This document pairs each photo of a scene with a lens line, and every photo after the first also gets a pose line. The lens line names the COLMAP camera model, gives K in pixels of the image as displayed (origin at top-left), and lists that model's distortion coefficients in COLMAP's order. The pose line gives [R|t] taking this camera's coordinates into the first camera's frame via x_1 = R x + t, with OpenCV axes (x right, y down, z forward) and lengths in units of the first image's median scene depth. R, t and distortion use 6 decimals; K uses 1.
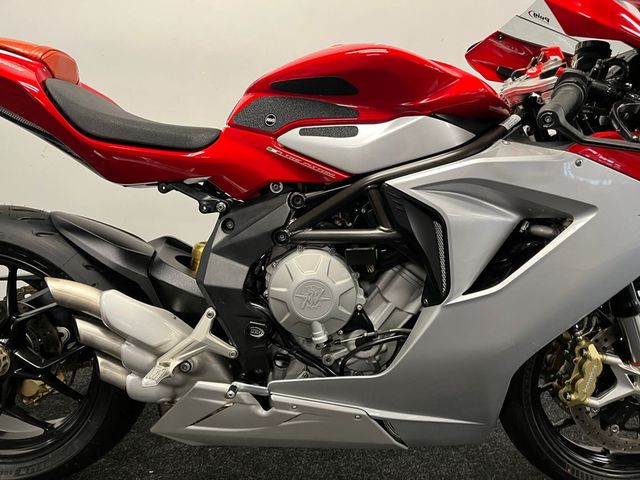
lens RADIAL K [[480.8, 0, 326.7], [0, 480.8, 242.7], [0, 0, 1]] dist [0.089293, -0.121587]
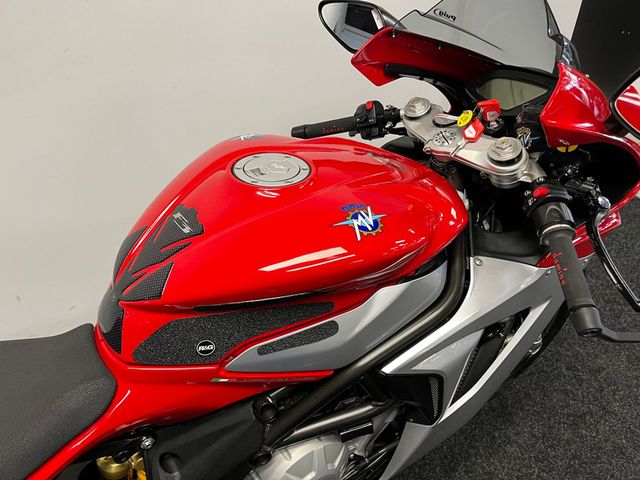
lens RADIAL K [[484.5, 0, 320.0], [0, 484.5, 240.0], [0, 0, 1]] dist [0.084852, -0.113878]
pose [[0.830977, -0.378064, 0.408100, -0.198666], [0.143126, 0.854185, 0.499882, -0.669157], [-0.537581, -0.356981, 0.763919, 0.465688]]
